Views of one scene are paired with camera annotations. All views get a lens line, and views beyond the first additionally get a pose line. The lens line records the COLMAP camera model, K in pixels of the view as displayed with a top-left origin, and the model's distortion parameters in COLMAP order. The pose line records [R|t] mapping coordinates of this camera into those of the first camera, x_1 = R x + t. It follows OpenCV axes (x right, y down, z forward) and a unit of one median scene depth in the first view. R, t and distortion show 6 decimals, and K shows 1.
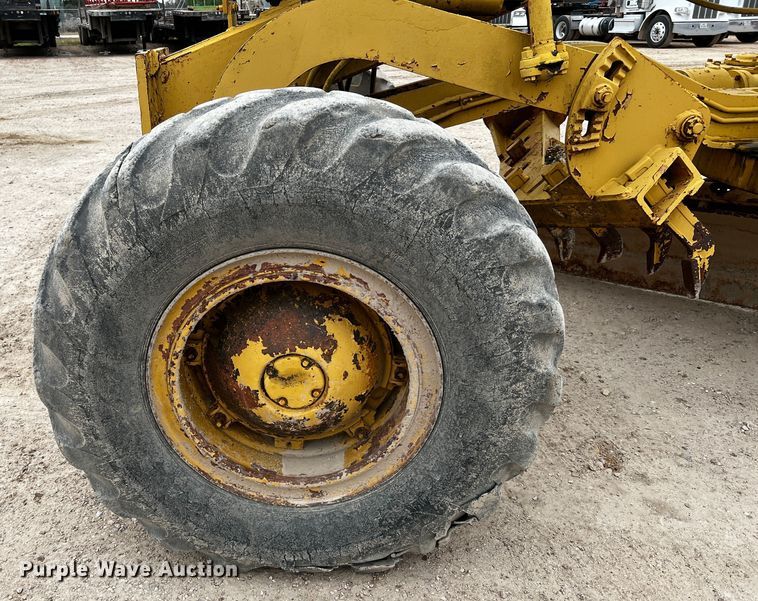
lens RADIAL K [[695.8, 0, 292.4], [0, 695.8, 347.2], [0, 0, 1]] dist [0.035428, -0.045637]
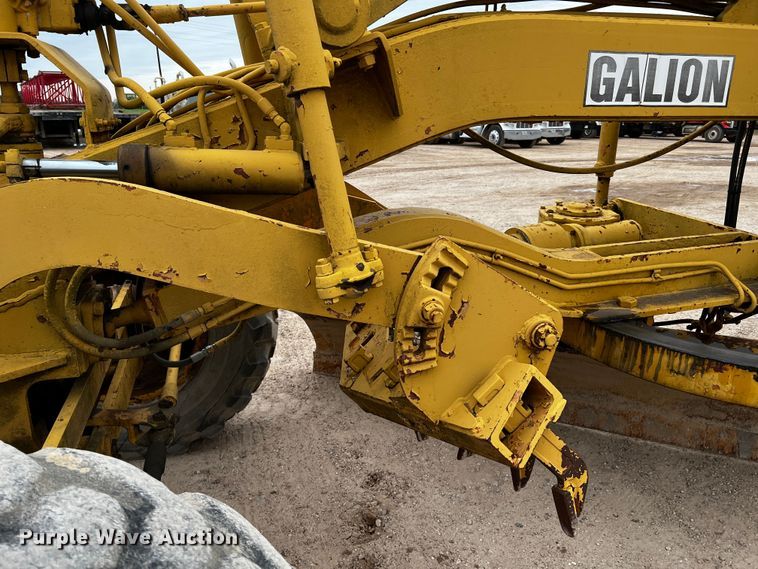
lens RADIAL K [[551.2, 0, 380.7], [0, 551.2, 283.0], [0, 0, 1]] dist [0.029486, -0.037448]
pose [[0.968780, -0.057609, 0.241137, 0.240908], [0.090993, 0.987372, -0.129679, -0.307047], [-0.230621, 0.147572, 0.961788, 0.425642]]
